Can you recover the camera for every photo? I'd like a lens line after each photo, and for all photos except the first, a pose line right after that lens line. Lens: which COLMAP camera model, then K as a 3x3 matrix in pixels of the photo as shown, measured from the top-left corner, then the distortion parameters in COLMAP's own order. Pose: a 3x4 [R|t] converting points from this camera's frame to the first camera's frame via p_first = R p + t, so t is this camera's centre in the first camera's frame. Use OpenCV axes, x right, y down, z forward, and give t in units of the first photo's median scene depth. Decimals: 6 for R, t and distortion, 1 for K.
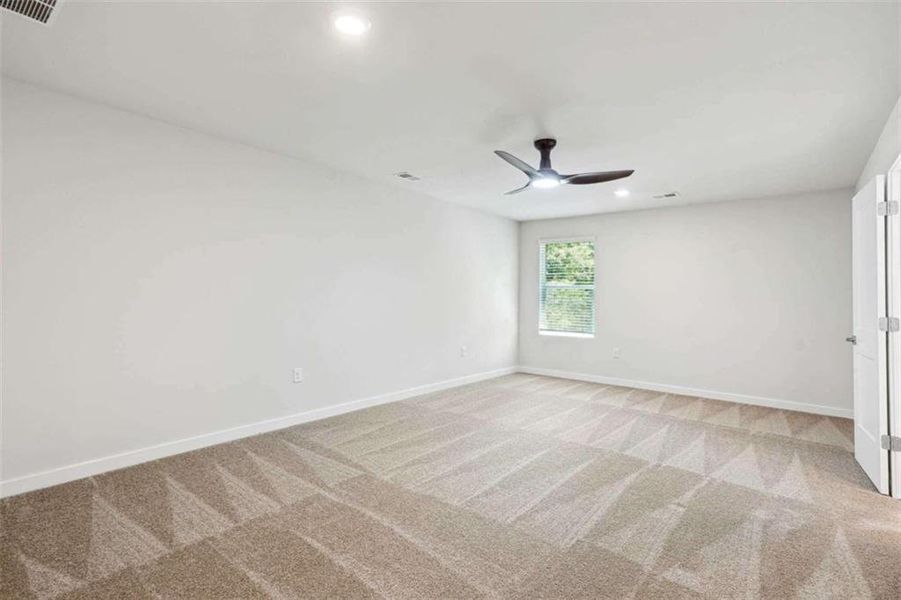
lens RADIAL K [[436.9, 0, 447.3], [0, 436.9, 290.0], [0, 0, 1]] dist [-0.019972, 0.021143]
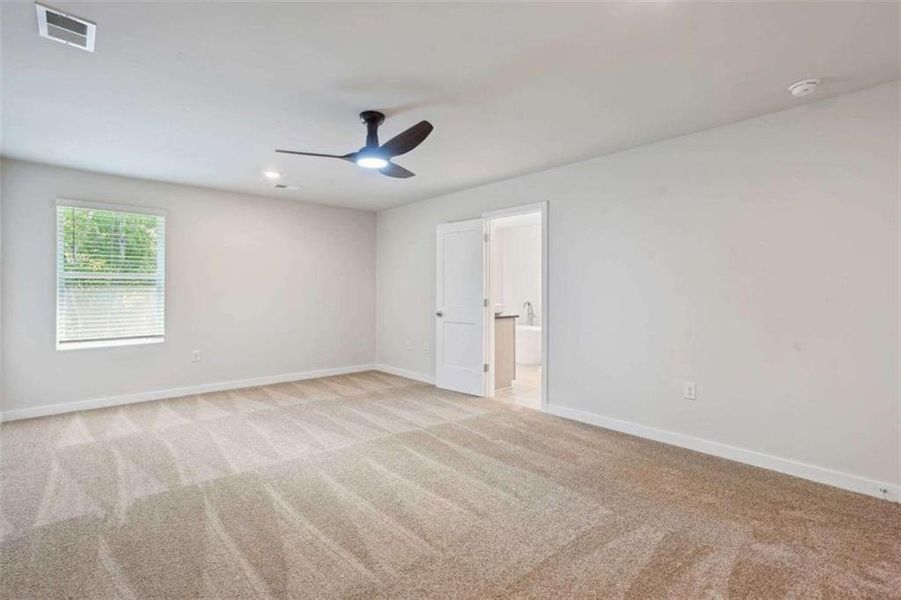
lens RADIAL K [[436.9, 0, 447.3], [0, 436.9, 290.0], [0, 0, 1]] dist [-0.019972, 0.021143]
pose [[0.168011, -0.008617, 0.985747, -0.633368], [-0.009113, 0.999905, 0.010294, 0.009266], [-0.985743, -0.010713, 0.167917, 0.700099]]
